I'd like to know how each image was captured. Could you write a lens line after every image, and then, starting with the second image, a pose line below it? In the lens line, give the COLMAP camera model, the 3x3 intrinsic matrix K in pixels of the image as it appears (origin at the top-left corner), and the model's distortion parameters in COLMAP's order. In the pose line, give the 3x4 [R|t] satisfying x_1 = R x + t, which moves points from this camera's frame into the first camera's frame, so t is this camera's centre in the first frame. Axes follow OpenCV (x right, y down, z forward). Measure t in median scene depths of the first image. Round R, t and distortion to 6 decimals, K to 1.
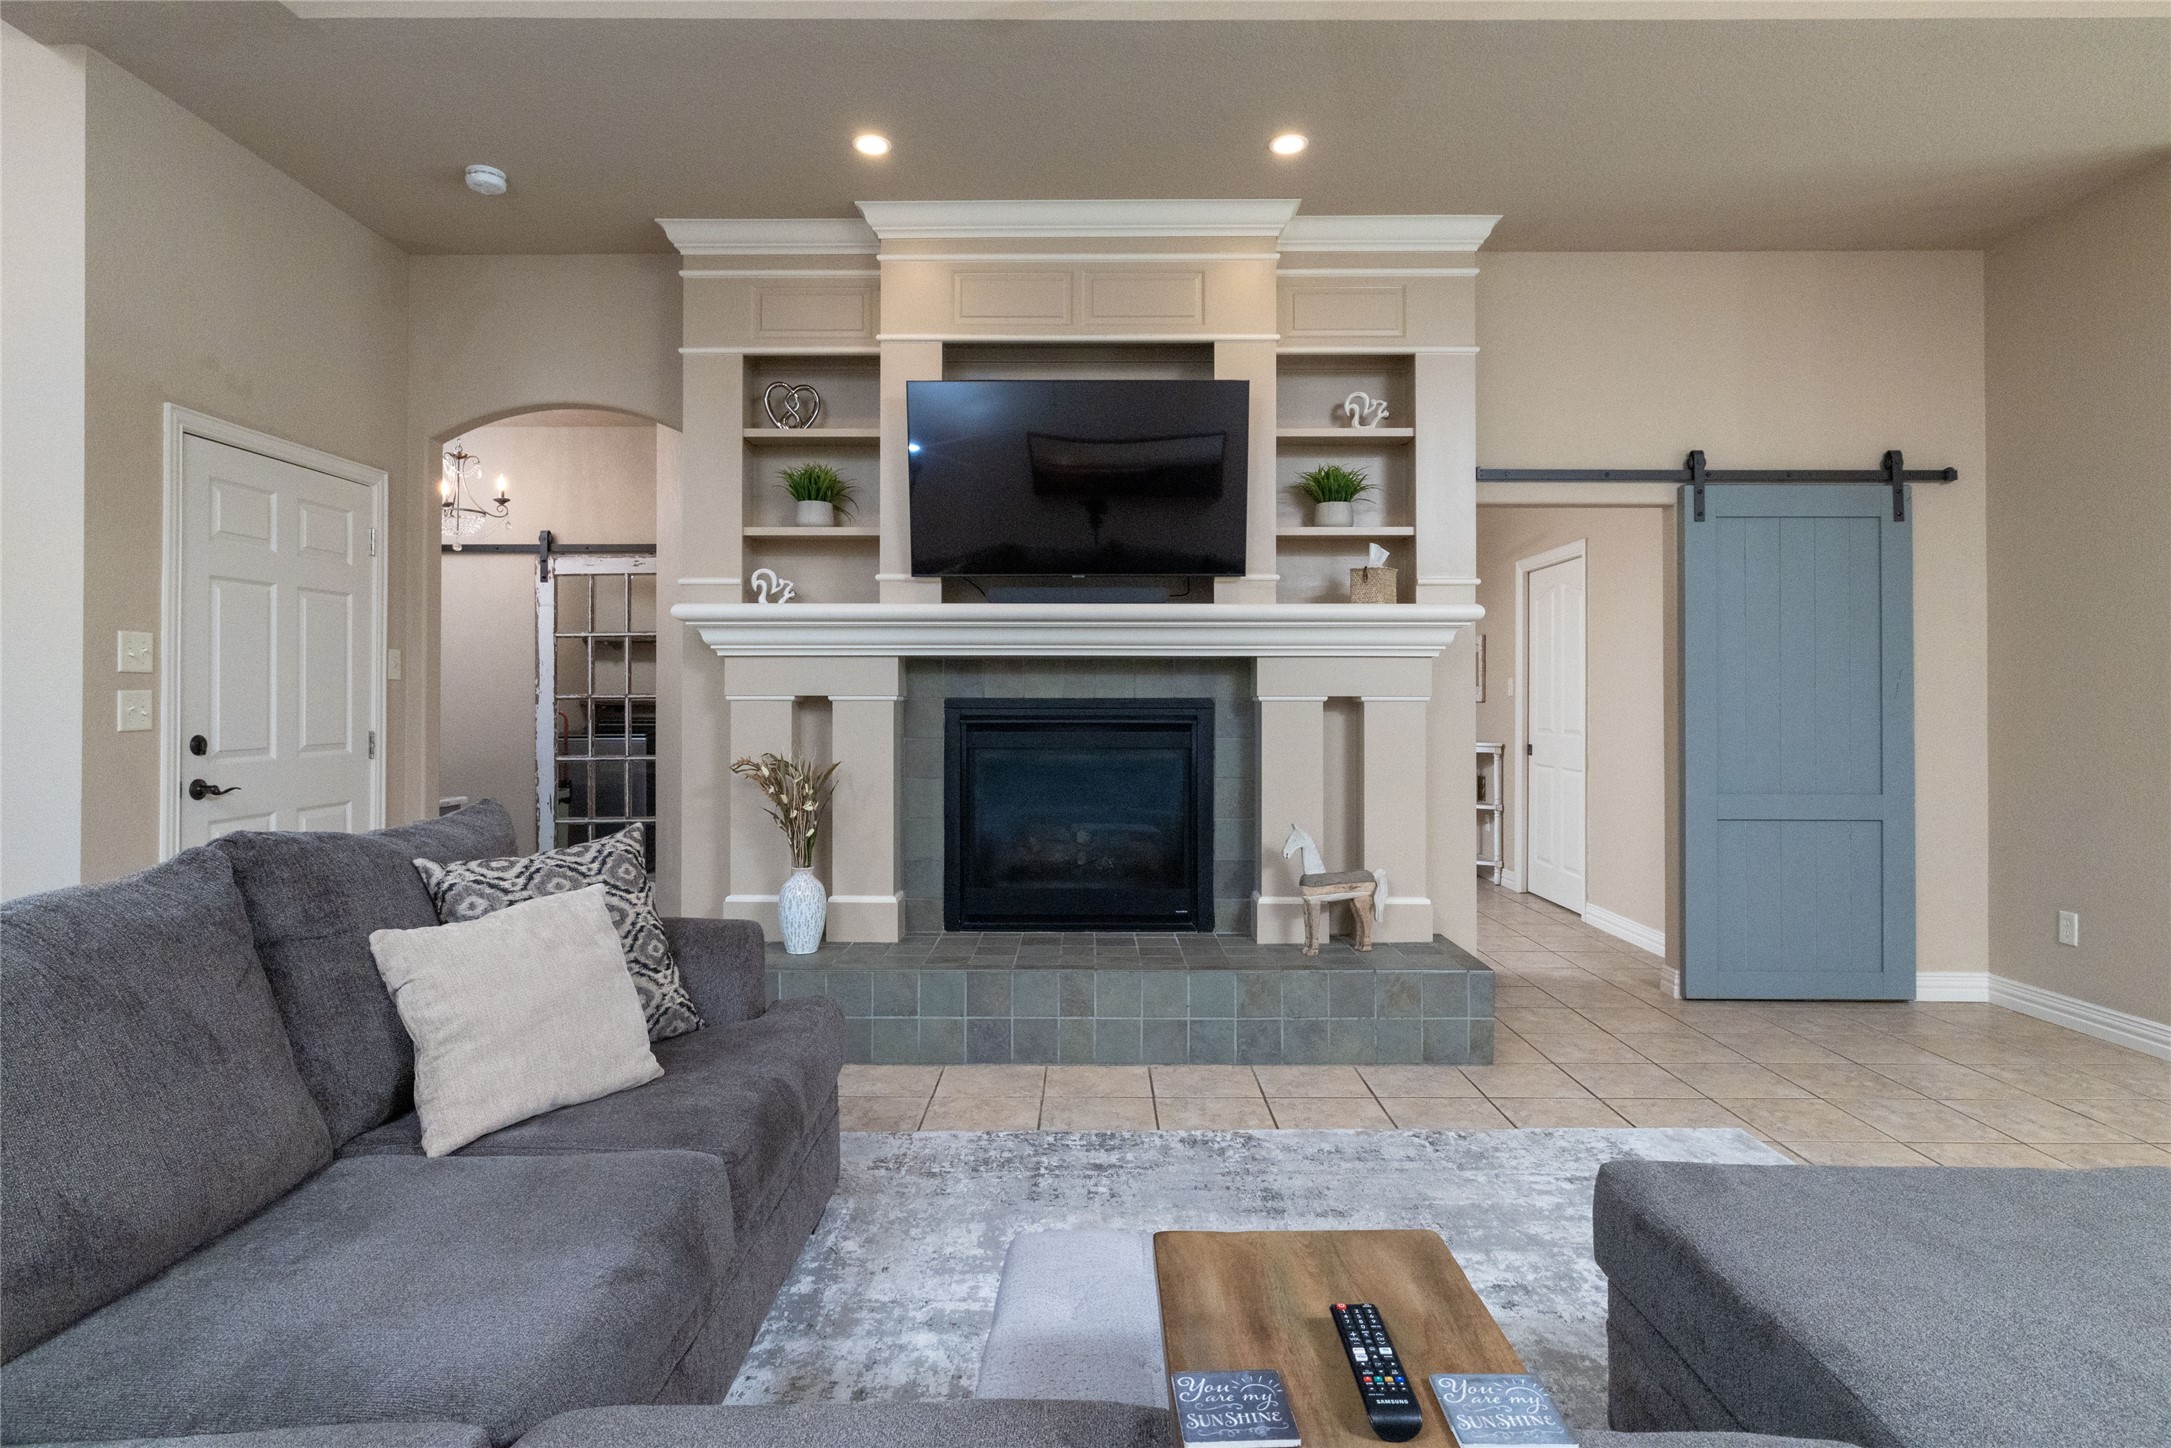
lens RADIAL K [[1125.7, 0, 1082.6], [0, 1125.7, 699.4], [0, 0, 1]] dist [-0.003571, -0.000341]
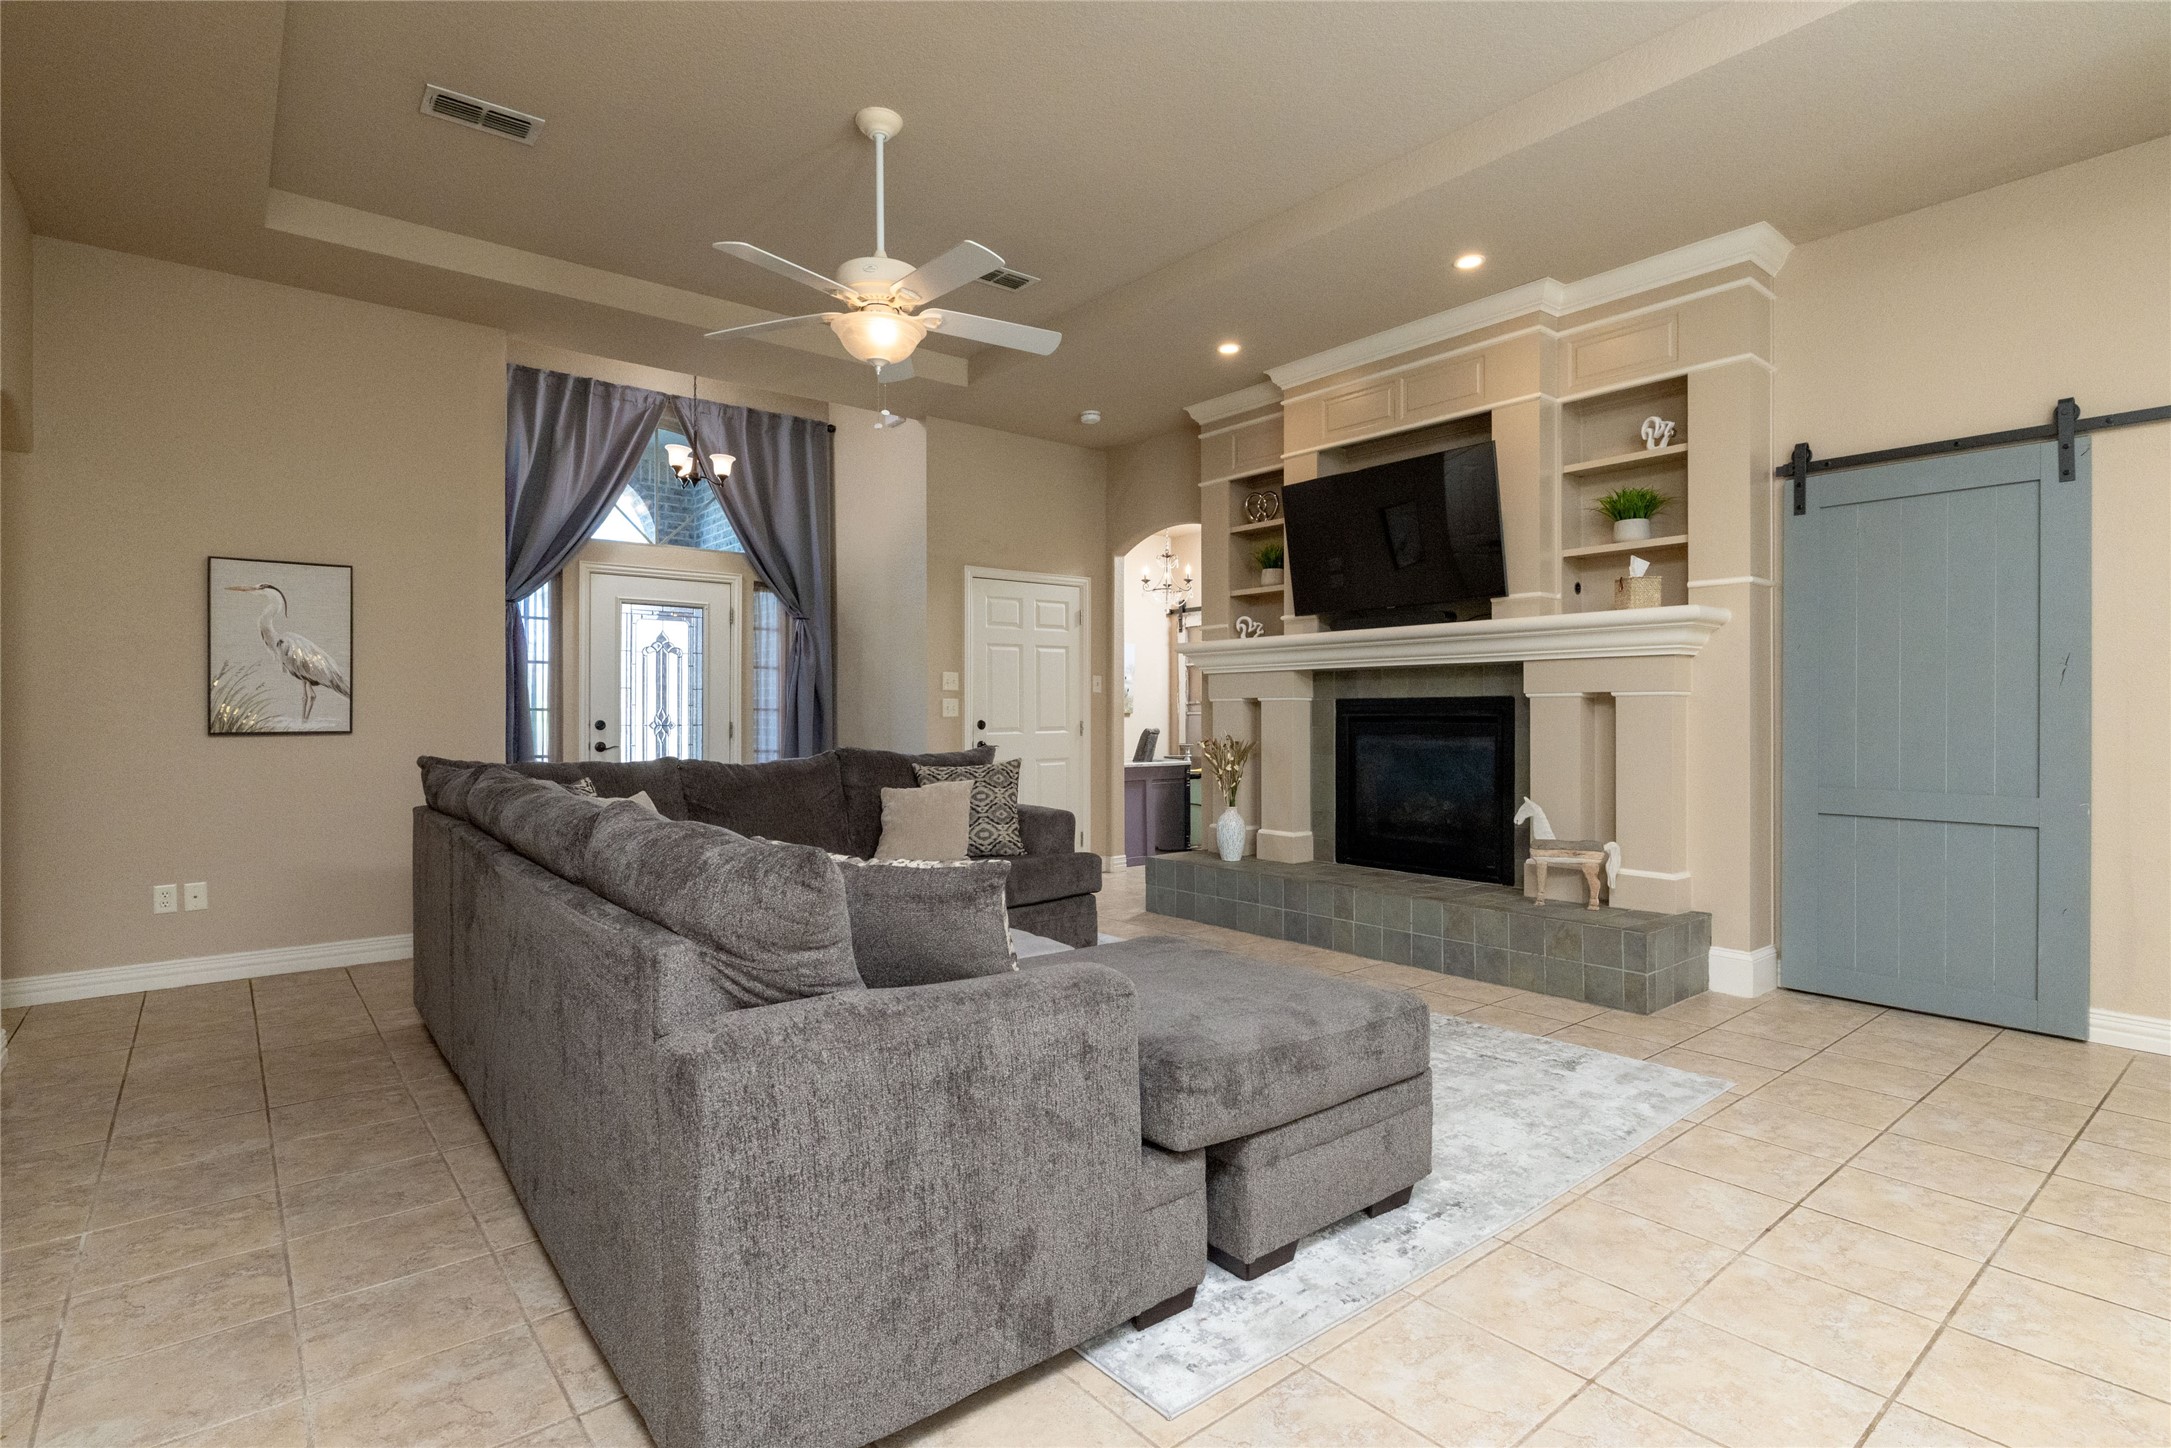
lens RADIAL K [[1026.5, 0, 1085.5], [0, 1026.5, 724.0], [0, 0, 1]] dist [-0.001171, 0.000279]
pose [[0.649410, 0.006098, -0.760414, 0.680441], [0.003413, 0.999934, 0.010933, 0.016265], [0.760431, -0.009695, 0.649347, -0.083734]]
